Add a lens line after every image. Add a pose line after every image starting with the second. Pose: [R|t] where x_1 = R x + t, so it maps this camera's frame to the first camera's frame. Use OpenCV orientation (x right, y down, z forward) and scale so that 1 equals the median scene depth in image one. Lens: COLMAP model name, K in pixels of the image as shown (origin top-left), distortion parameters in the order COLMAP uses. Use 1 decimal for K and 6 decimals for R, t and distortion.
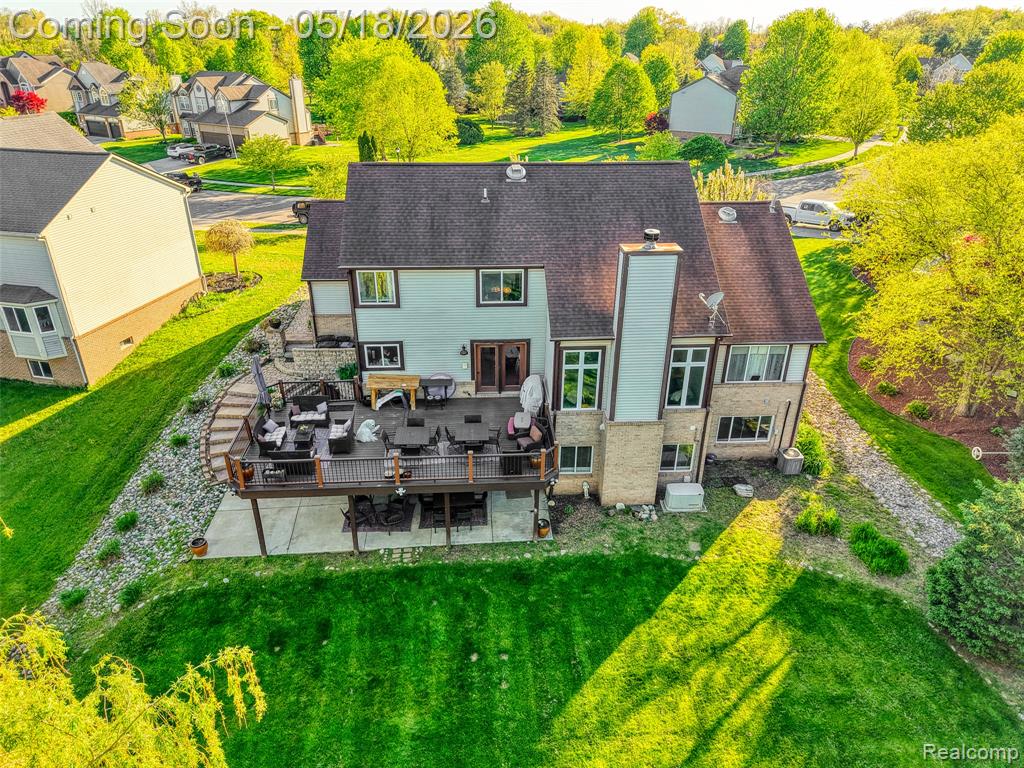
lens RADIAL K [[688.8, 0, 512.0], [0, 688.8, 384.0], [0, 0, 1]] dist [0.008709, -0.002006]
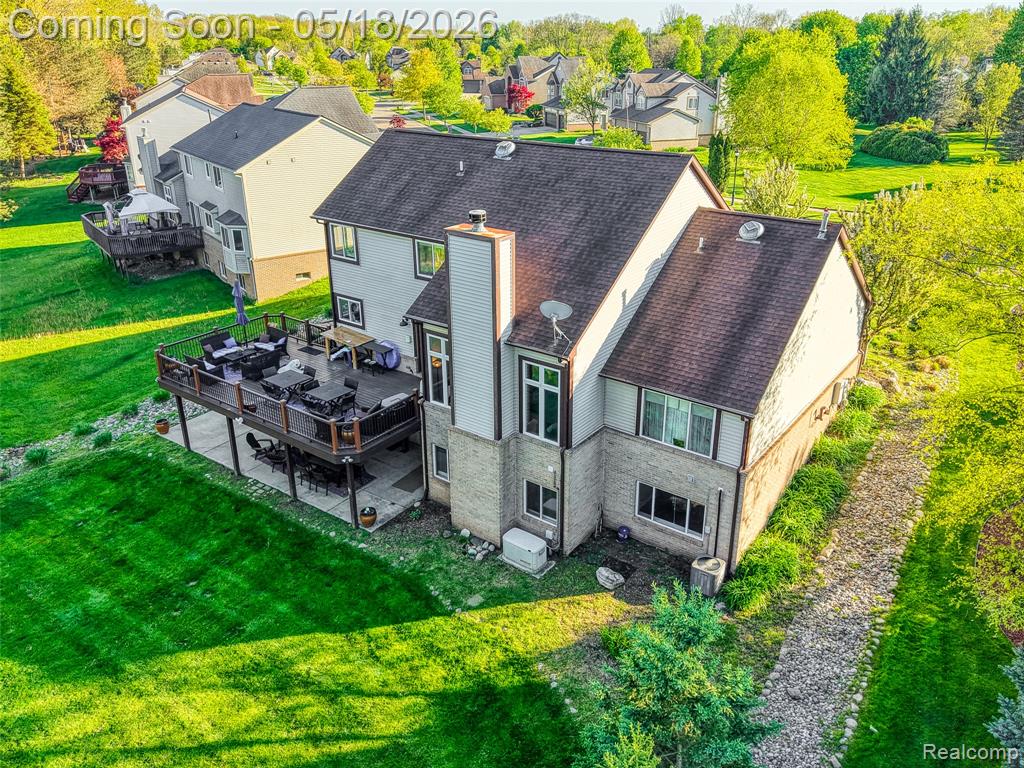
lens RADIAL K [[791.5, 0, 514.0], [0, 791.5, 350.0], [0, 0, 1]] dist [0.004280, -0.003190]
pose [[0.773178, 0.229663, -0.591144, 0.727737], [-0.285461, 0.958390, -0.001025, -0.055056], [0.566310, 0.169541, 0.806566, 0.208156]]
